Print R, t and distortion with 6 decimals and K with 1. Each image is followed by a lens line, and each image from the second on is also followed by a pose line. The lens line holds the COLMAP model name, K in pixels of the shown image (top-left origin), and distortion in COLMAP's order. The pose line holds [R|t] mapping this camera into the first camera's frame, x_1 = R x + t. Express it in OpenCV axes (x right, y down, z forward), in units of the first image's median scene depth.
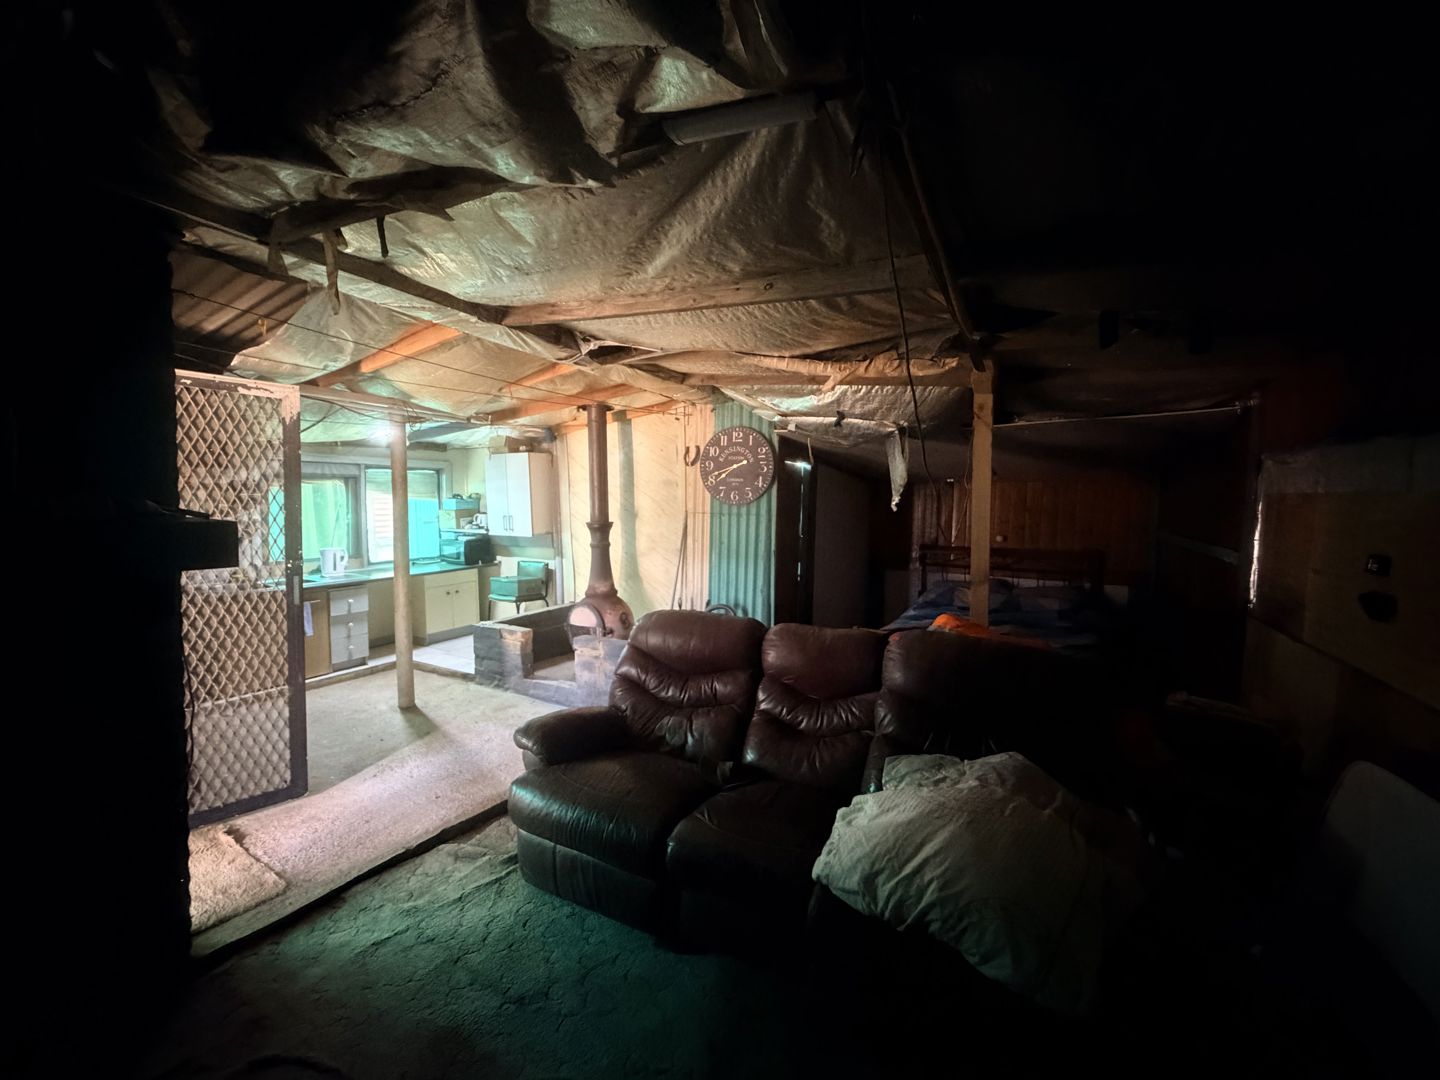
lens RADIAL K [[571.6, 0, 715.9], [0, 571.6, 539.4], [0, 0, 1]] dist [-0.003576, 0.000017]
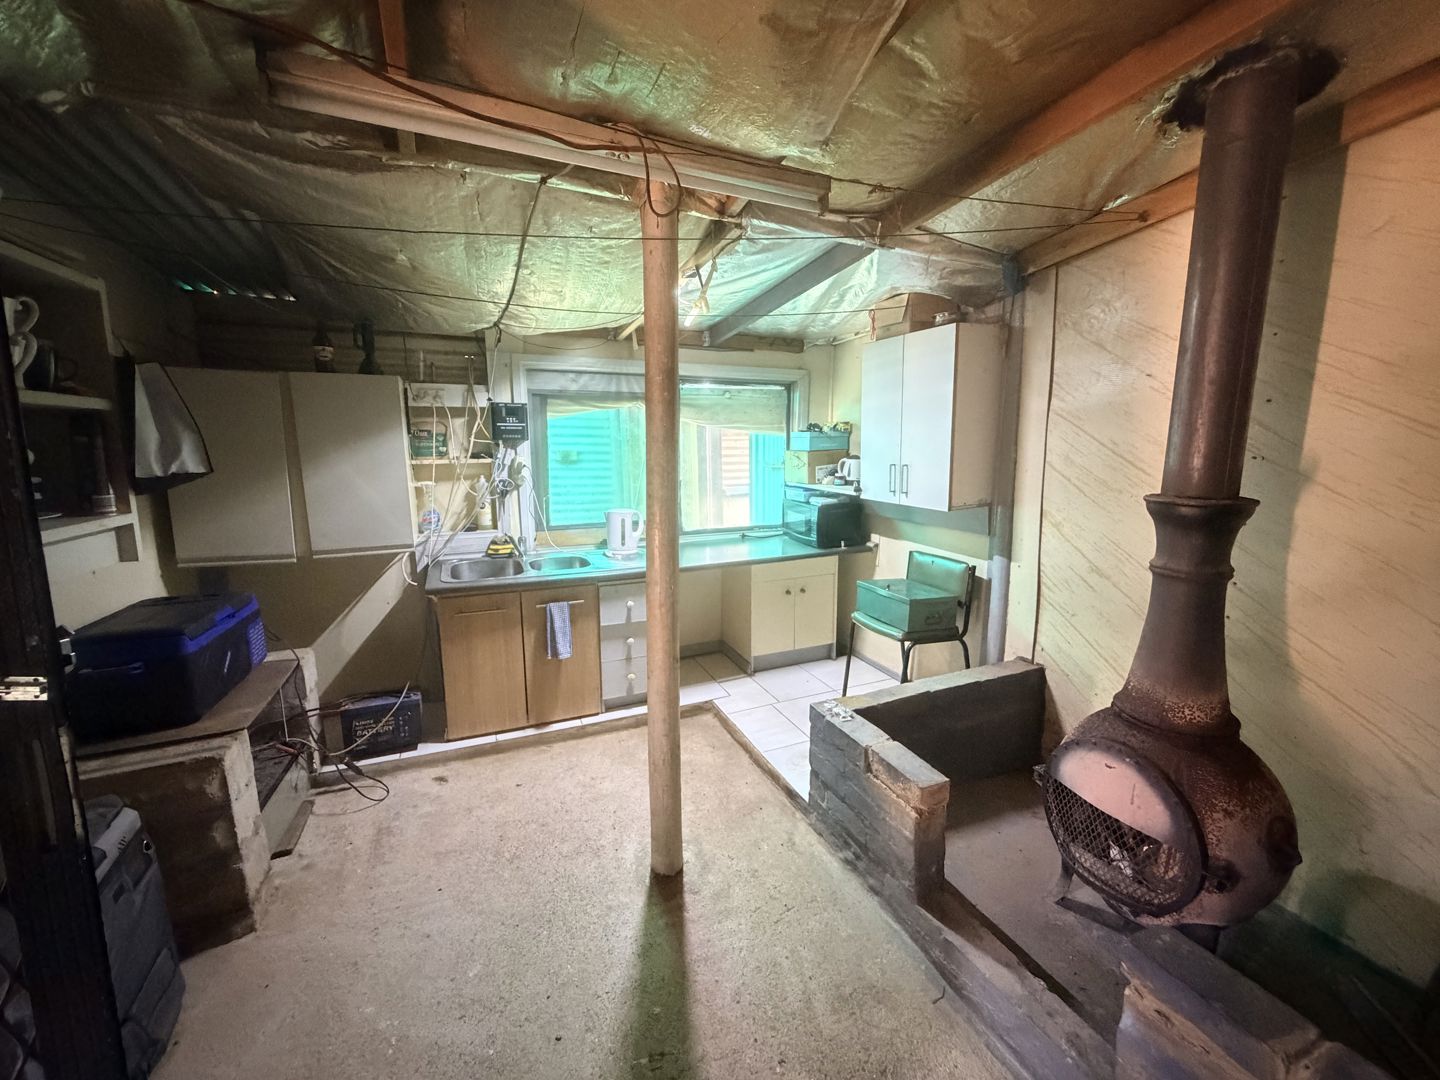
lens RADIAL K [[571.6, 0, 715.9], [0, 571.6, 539.4], [0, 0, 1]] dist [-0.003576, 0.000017]
pose [[0.806397, 0.101823, -0.582543, -0.197024], [-0.040504, 0.992262, 0.117371, -0.028453], [0.589986, -0.071052, 0.804281, 0.502770]]
